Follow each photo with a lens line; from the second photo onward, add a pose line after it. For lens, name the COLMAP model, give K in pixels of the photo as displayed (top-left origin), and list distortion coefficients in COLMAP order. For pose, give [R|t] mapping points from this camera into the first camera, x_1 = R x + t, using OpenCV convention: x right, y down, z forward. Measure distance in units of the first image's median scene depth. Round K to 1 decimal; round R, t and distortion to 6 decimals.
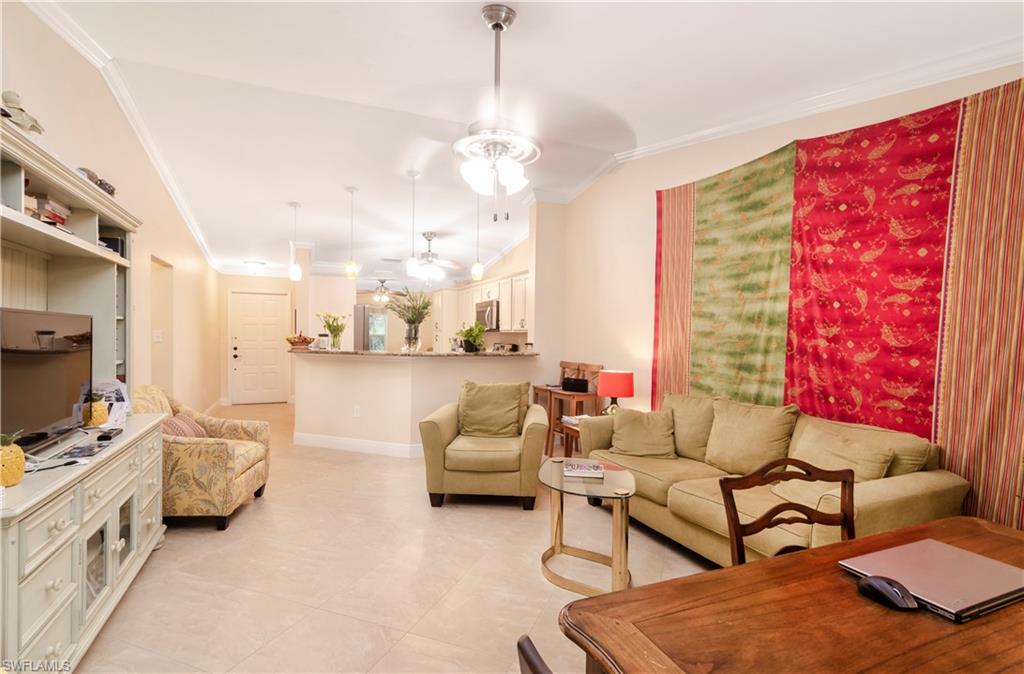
lens RADIAL K [[508.0, 0, 512.8], [0, 508.0, 335.5], [0, 0, 1]] dist [-0.001423, -0.000259]
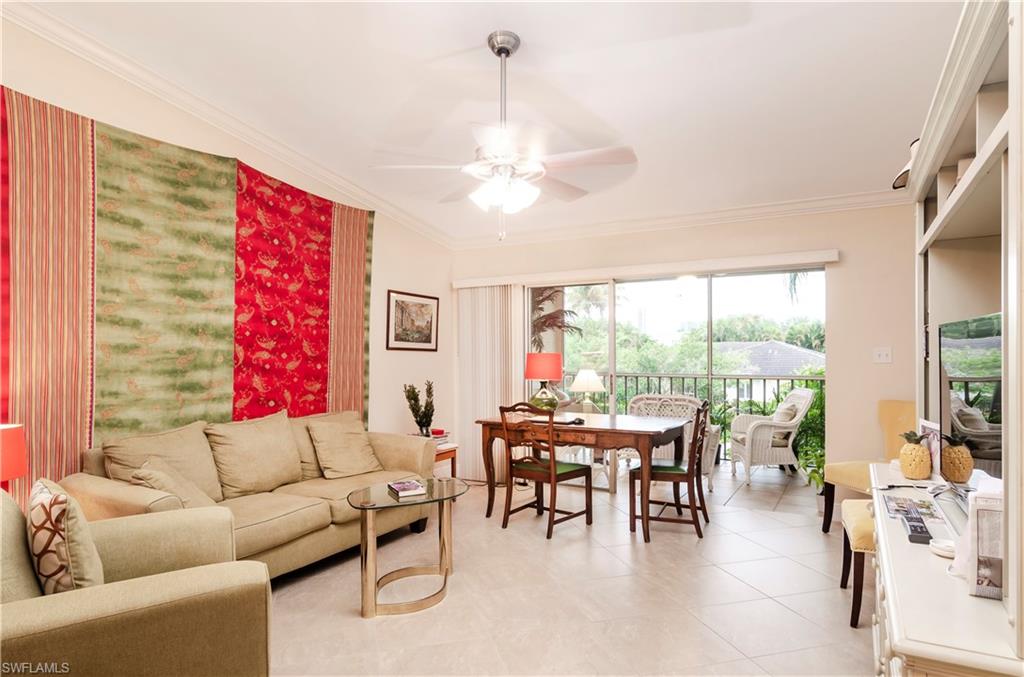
lens RADIAL K [[592.2, 0, 514.9], [0, 592.2, 342.9], [0, 0, 1]] dist [0.000133, -0.000156]
pose [[-0.606968, -0.000754, 0.794726, -0.728230], [0.001704, 0.999996, 0.002251, -0.013761], [-0.794724, 0.002720, -0.606965, 1.266843]]
